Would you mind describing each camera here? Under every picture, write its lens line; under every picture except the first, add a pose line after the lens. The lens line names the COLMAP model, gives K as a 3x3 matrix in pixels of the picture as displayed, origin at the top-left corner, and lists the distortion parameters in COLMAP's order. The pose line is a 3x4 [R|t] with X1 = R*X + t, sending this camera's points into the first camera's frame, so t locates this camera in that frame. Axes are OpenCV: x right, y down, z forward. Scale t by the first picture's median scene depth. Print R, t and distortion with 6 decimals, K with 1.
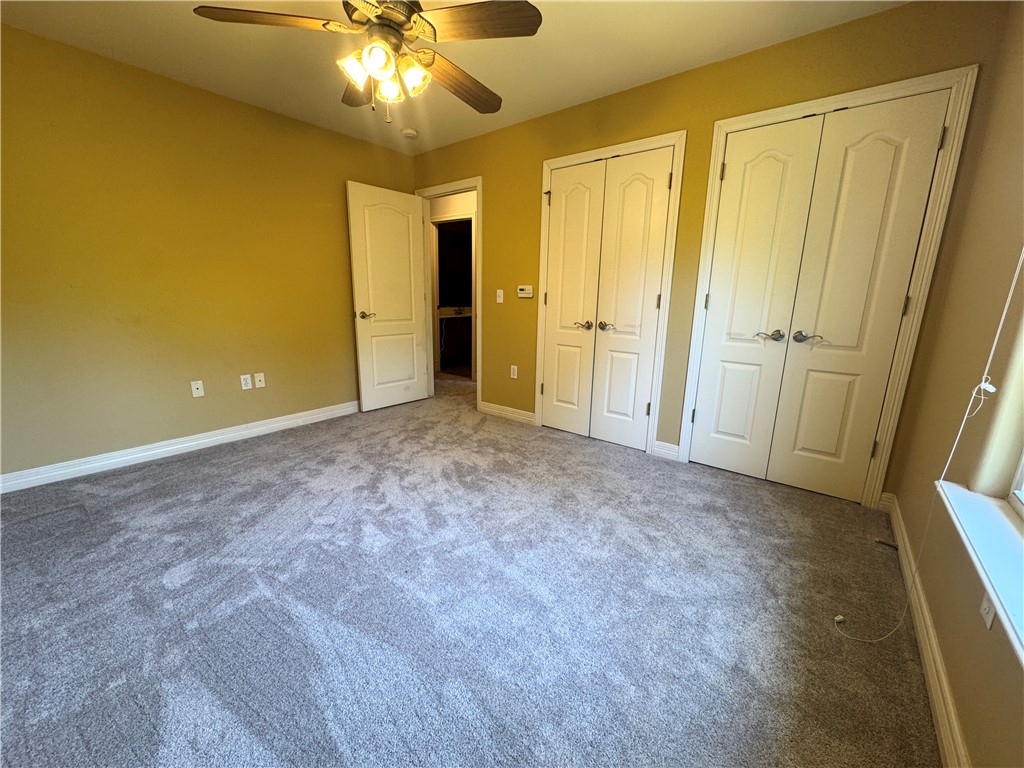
lens RADIAL K [[401.1, 0, 512.7], [0, 401.1, 370.1], [0, 0, 1]] dist [0.063028, -0.000020]
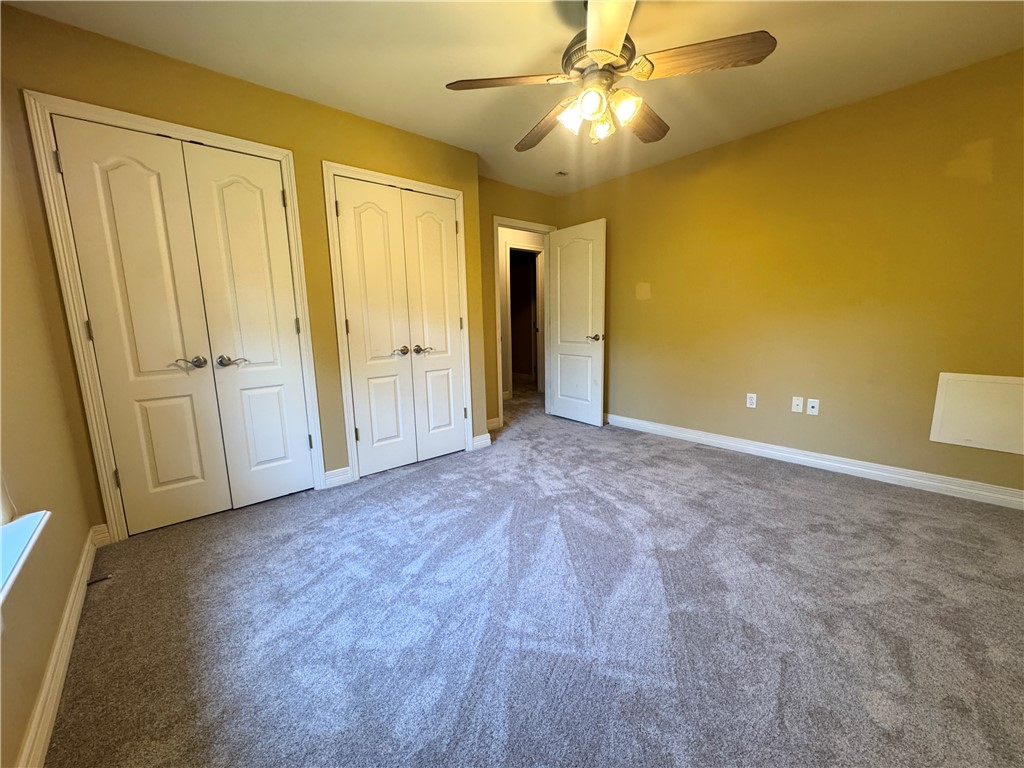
lens RADIAL K [[405.0, 0, 517.0], [0, 405.0, 384.2], [0, 0, 1]] dist [0.000013, -0.000044]
pose [[0.231466, -0.176575, 0.956684, -0.699869], [0.197035, 0.971518, 0.131641, -0.107325], [-0.952681, 0.158030, 0.259665, 0.493805]]
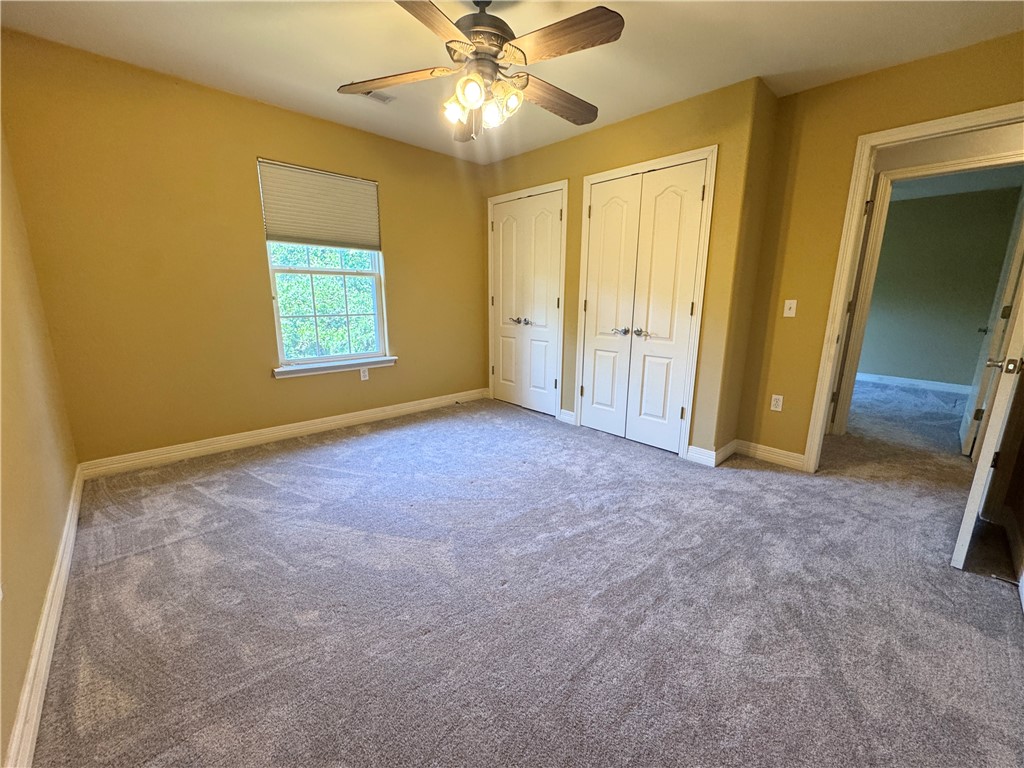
lens RADIAL K [[405.0, 0, 517.0], [0, 405.0, 384.2], [0, 0, 1]] dist [0.000013, -0.000044]
pose [[0.978105, 0.045208, -0.203143, 0.132359], [-0.042407, 0.998936, 0.018122, 0.020594], [0.203746, -0.009111, 0.978981, -0.088614]]
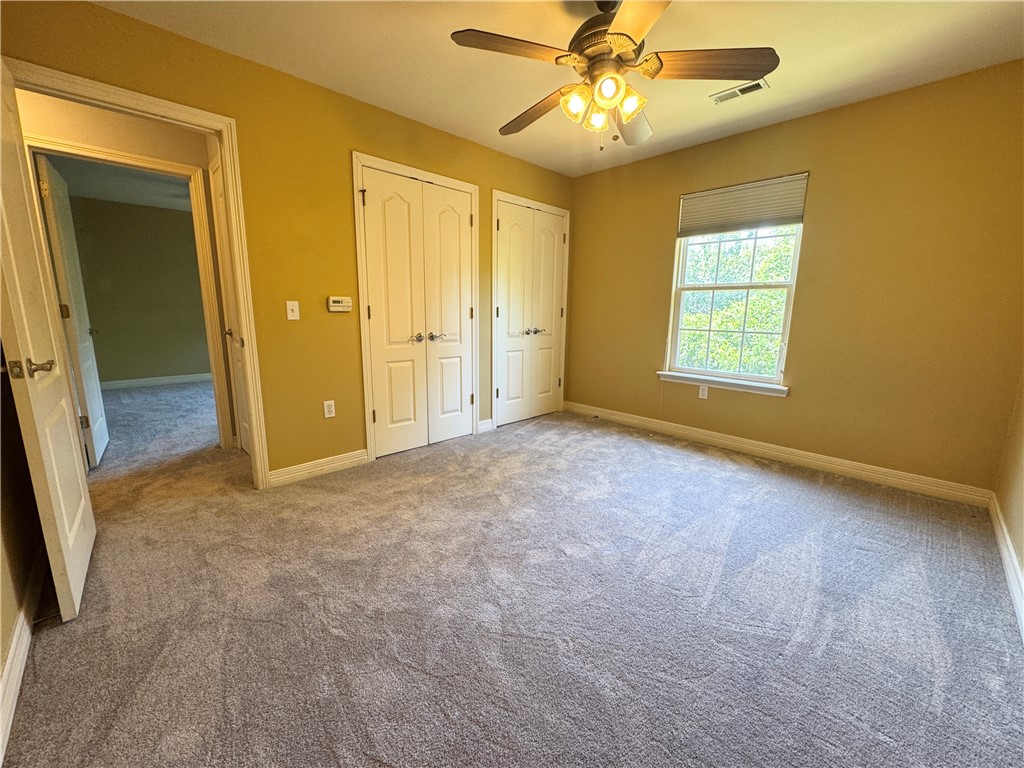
lens RADIAL K [[413.4, 0, 511.9], [0, 413.4, 376.9], [0, 0, 1]] dist [0.073337, -0.000045]
pose [[0.179344, -0.177670, 0.967610, -0.803865], [0.181850, 0.972595, 0.144880, -0.123610], [-0.966833, 0.149977, 0.206738, 0.565818]]
